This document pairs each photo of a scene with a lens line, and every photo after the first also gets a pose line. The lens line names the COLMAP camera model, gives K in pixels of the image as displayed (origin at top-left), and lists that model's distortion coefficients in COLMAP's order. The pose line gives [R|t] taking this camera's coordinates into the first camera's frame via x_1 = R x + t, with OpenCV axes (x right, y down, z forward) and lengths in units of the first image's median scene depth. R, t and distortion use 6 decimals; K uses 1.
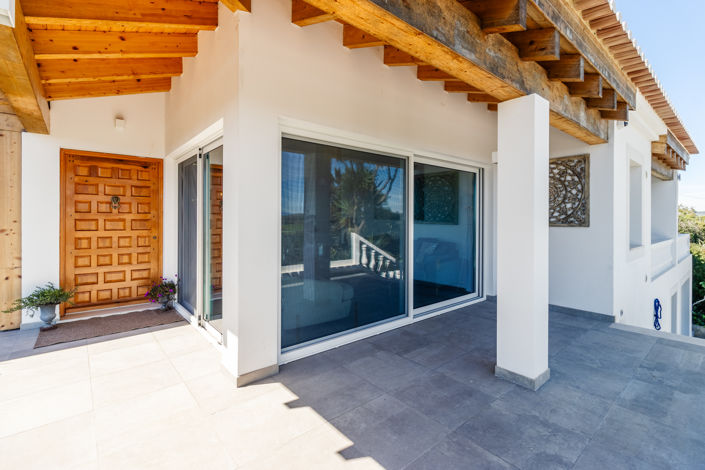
lens RADIAL K [[325.6, 0, 350.3], [0, 325.6, 221.4], [0, 0, 1]] dist [0.005720, -0.000506]
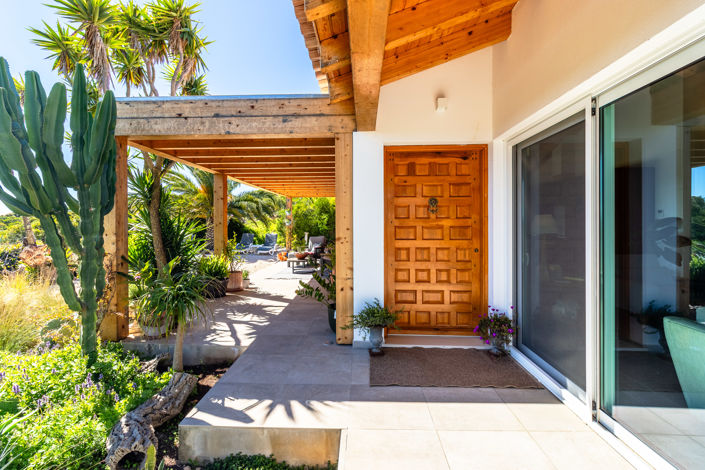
lens RADIAL K [[325.6, 0, 352.9], [0, 325.6, 229.6], [0, 0, 1]] dist [0.005720, -0.000506]
pose [[0.744265, 0.005104, -0.667865, -0.335834], [0.002570, 0.999942, 0.010506, -0.007456], [0.667879, -0.009536, 0.744209, 0.271314]]
